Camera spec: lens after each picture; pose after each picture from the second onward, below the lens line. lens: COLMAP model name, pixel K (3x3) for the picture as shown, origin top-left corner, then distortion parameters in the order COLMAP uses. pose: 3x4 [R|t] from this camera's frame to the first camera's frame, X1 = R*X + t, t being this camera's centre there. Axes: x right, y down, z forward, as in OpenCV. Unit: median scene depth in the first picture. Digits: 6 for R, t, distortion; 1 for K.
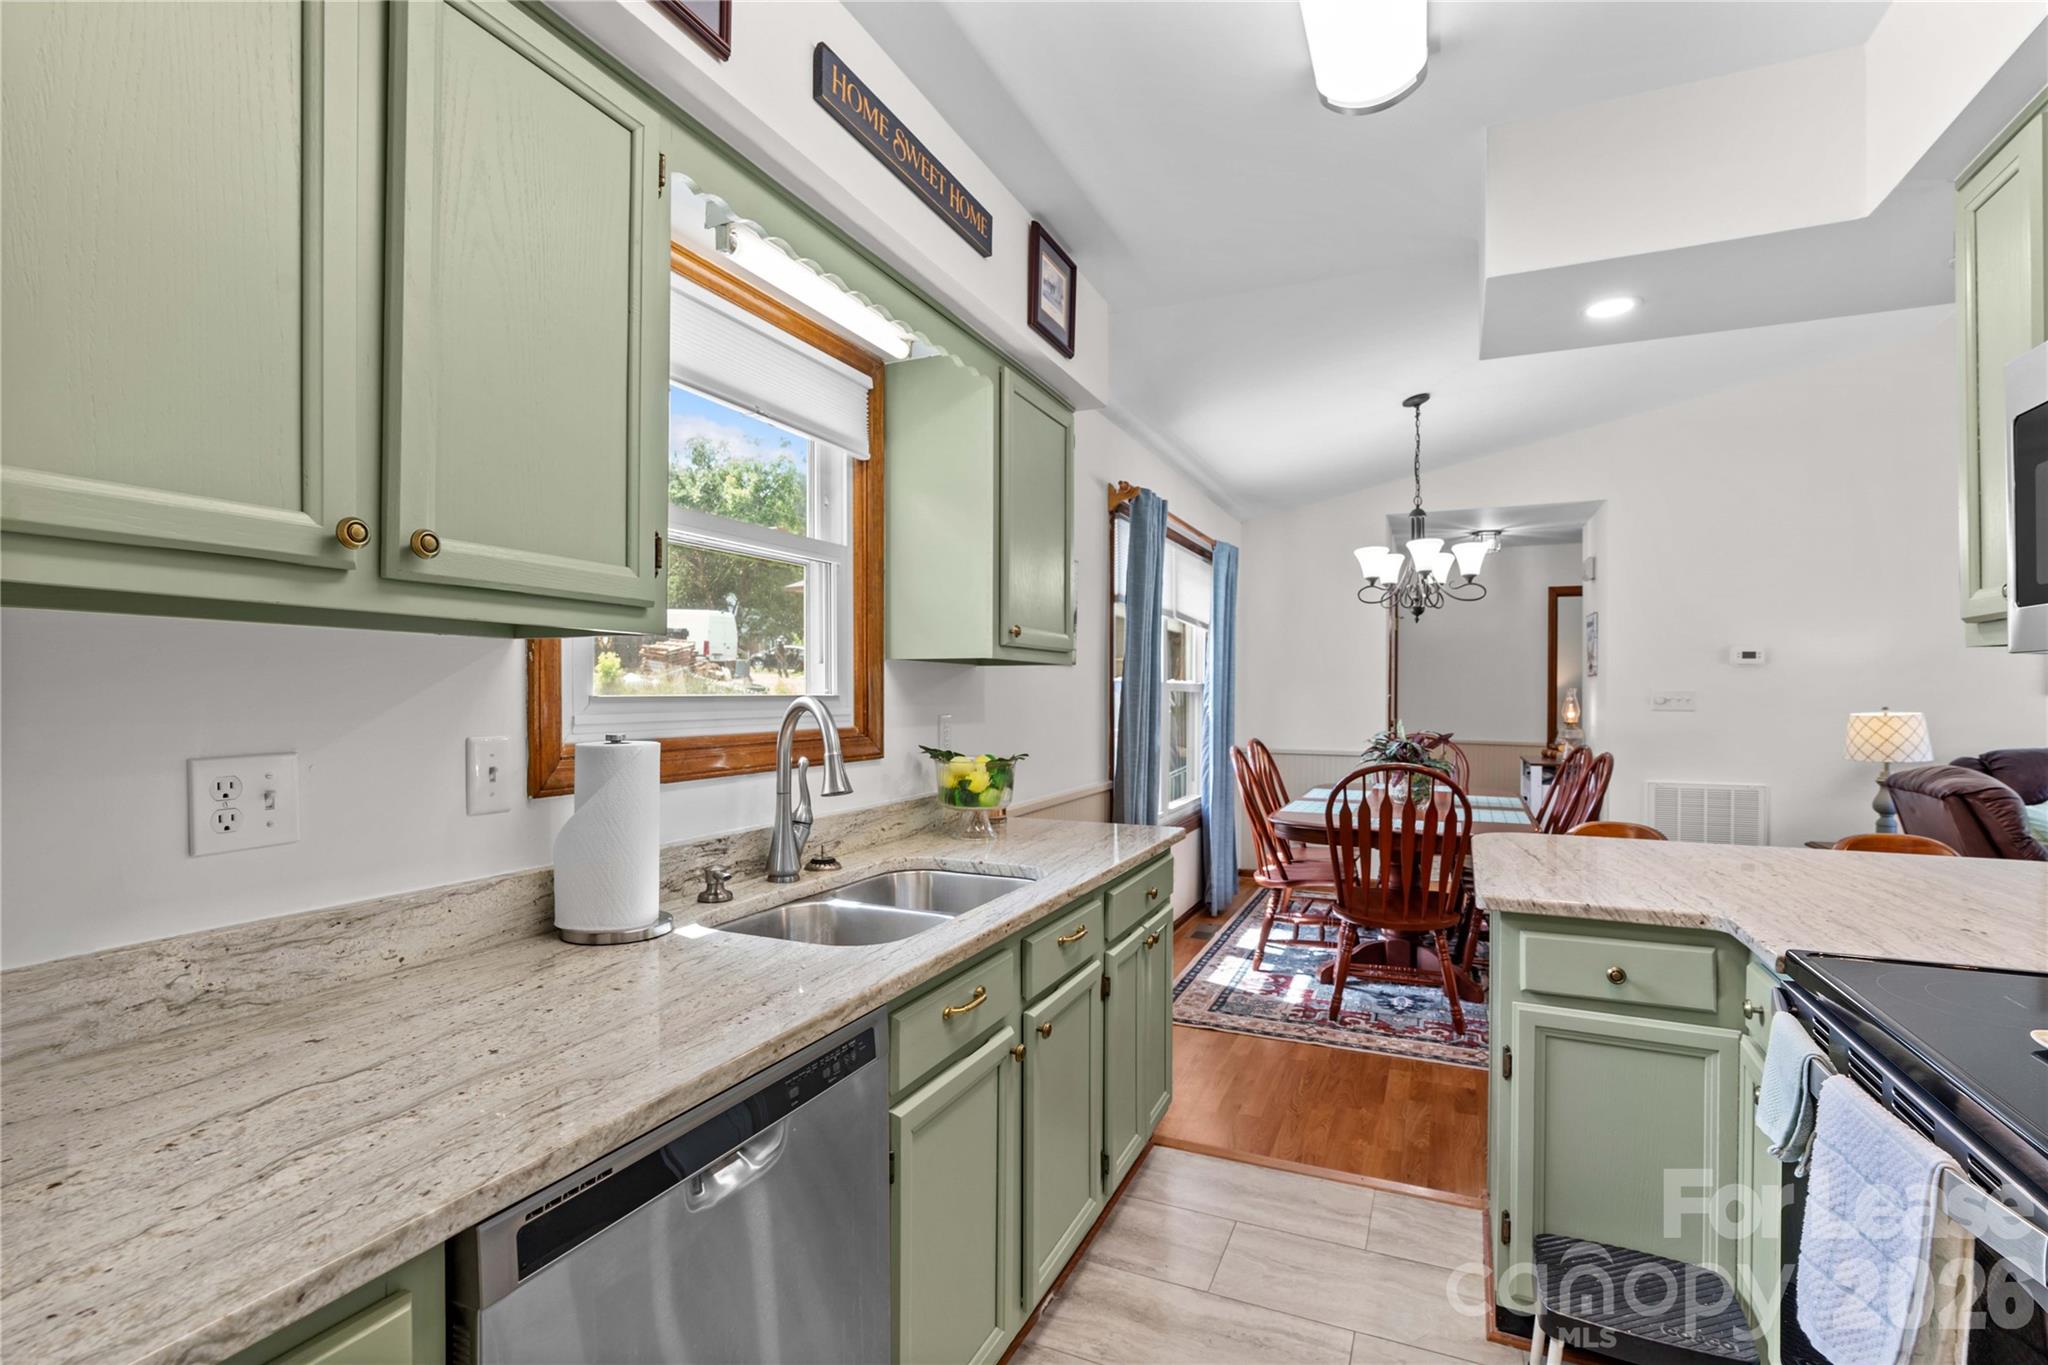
lens RADIAL K [[949.3, 0, 1021.4], [0, 949.3, 693.0], [0, 0, 1]] dist [-0.009176, 0.000388]
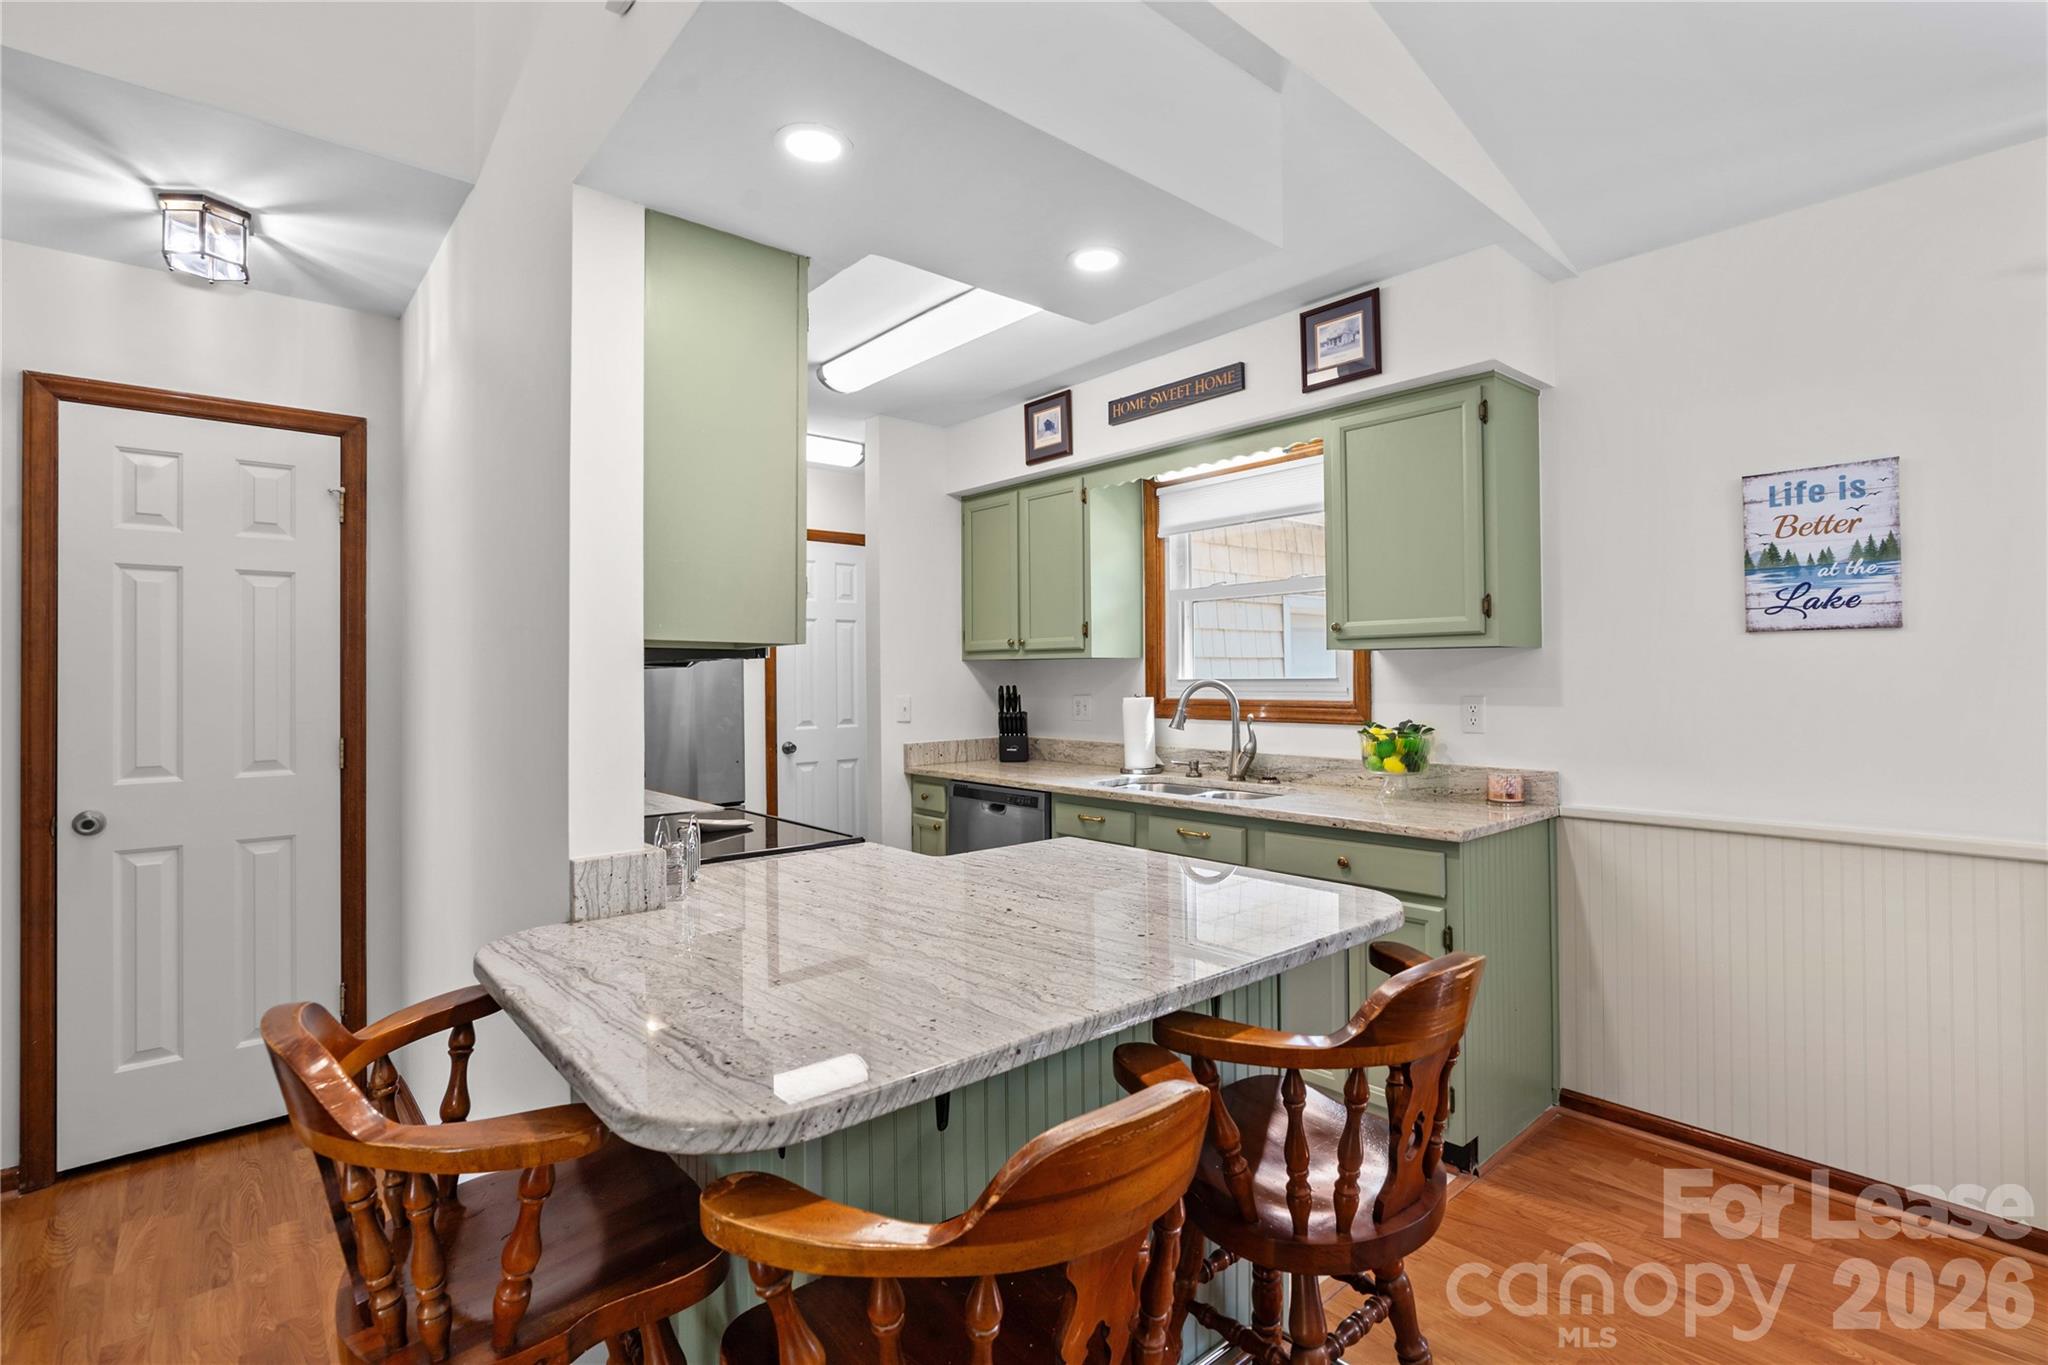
lens RADIAL K [[952.1, 0, 1017.8], [0, 952.1, 668.8], [0, 0, 1]] dist [-0.023151, 0.007873]
pose [[-0.423946, -0.005748, -0.905669, 0.800527], [0.006678, 0.999933, -0.009472, -0.001250], [0.905663, -0.010063, -0.423879, 0.708057]]
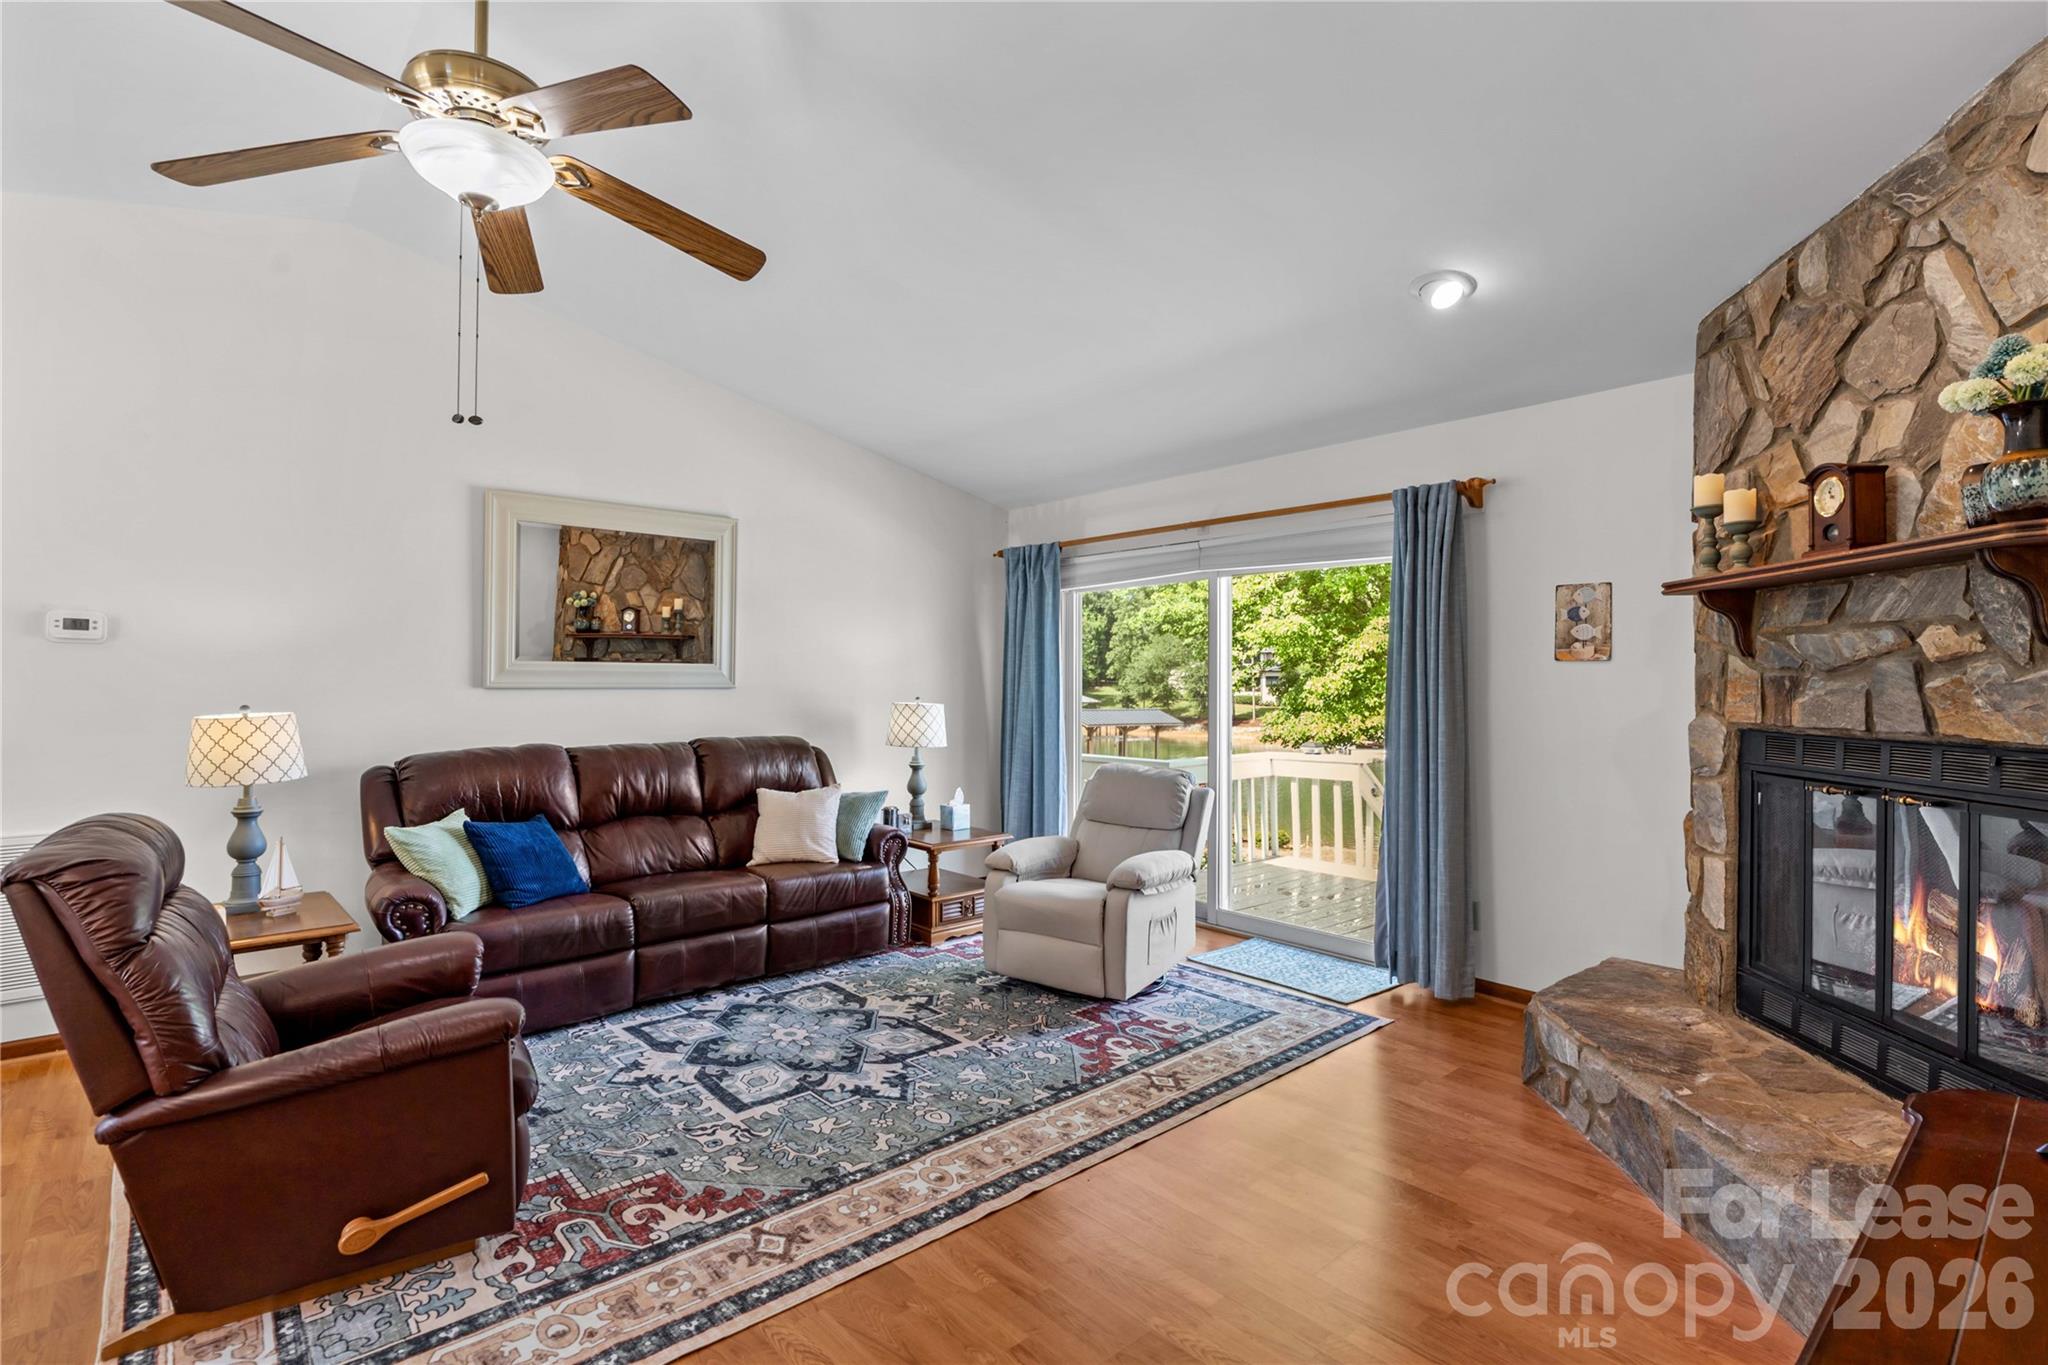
lens RADIAL K [[963.2, 0, 1019.4], [0, 963.2, 676.8], [0, 0, 1]] dist [-0.021135, 0.009307]
pose [[0.413432, 0.006772, 0.910510, 0.626165], [-0.002451, 0.999977, -0.006324, -0.003599], [-0.910532, 0.000383, 0.413439, 0.229587]]
